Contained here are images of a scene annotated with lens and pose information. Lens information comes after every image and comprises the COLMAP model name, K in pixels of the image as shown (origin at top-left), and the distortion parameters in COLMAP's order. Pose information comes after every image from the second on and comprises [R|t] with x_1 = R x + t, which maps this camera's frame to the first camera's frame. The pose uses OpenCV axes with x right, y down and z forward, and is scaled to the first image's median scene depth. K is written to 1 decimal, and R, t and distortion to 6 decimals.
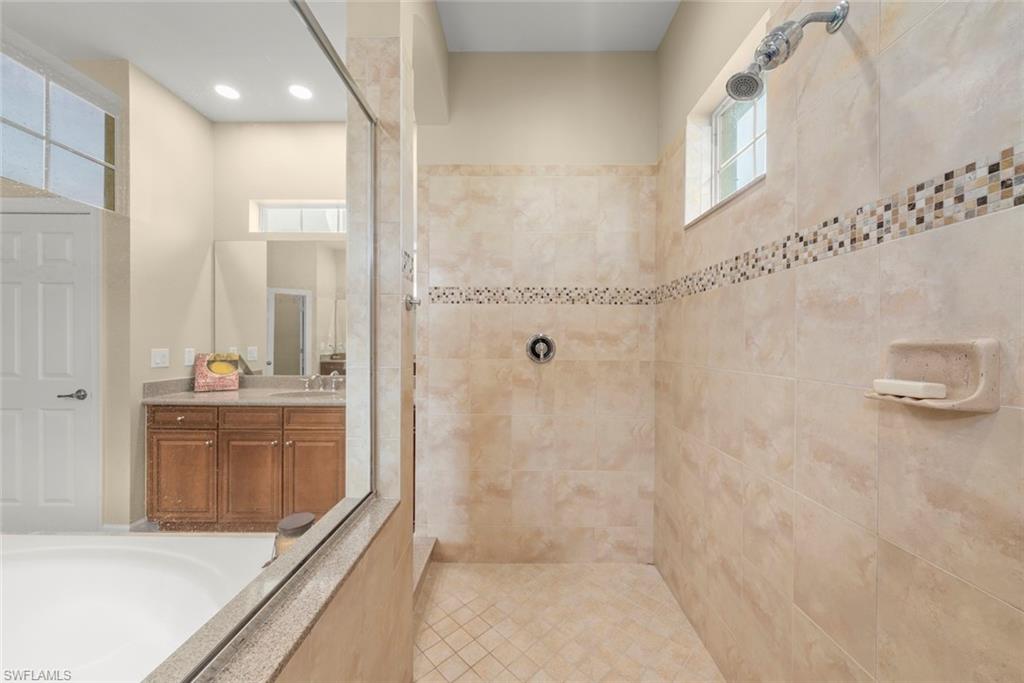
lens RADIAL K [[366.6, 0, 512.0], [0, 366.6, 341.5], [0, 0, 1]] dist [-0.000150, -0.000046]
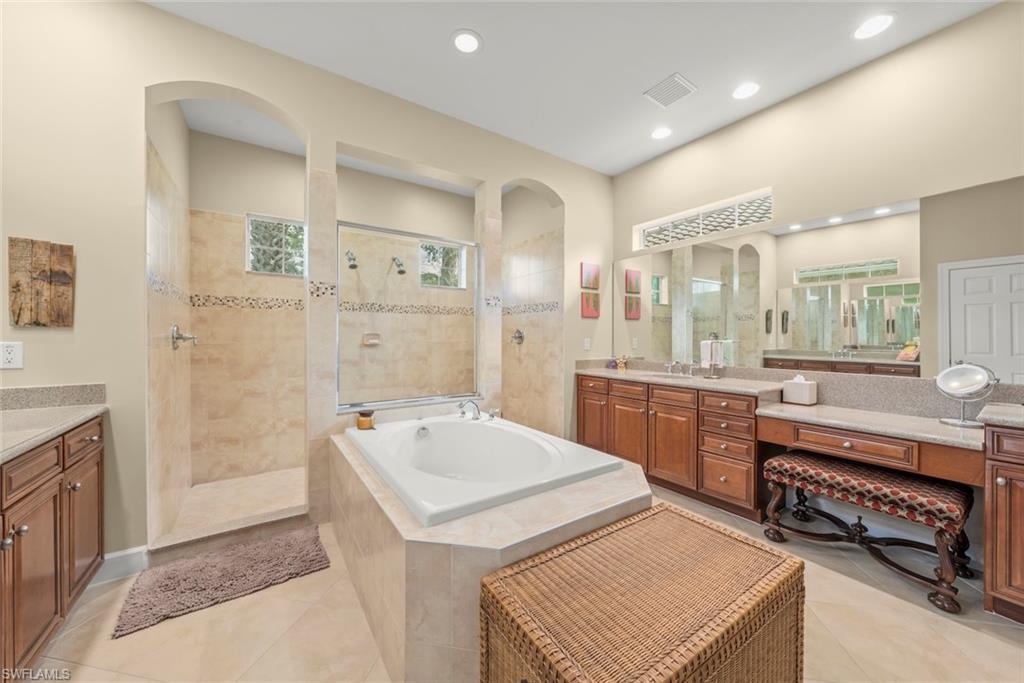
lens RADIAL K [[370.3, 0, 512.2], [0, 370.3, 335.9], [0, 0, 1]] dist [0.000086, -0.000032]
pose [[-0.566238, -0.006113, 0.824219, -2.373821], [-0.006745, 0.999973, 0.002783, 0.007498], [-0.824214, -0.003984, -0.566264, 1.229741]]
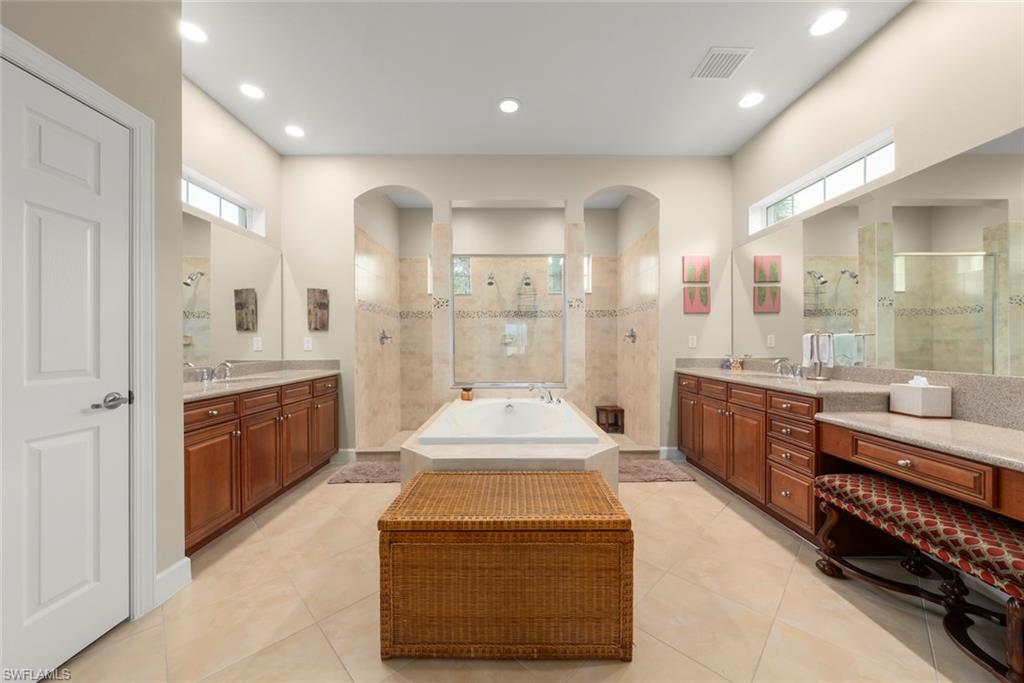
lens RADIAL K [[366.6, 0, 512.0], [0, 366.6, 341.5], [0, 0, 1]] dist [-0.000150, -0.000046]
pose [[-0.007395, -0.001813, 0.999971, -2.992293], [0.001269, 0.999998, 0.001823, 0.065293], [-0.999972, 0.001282, -0.007393, 0.501067]]
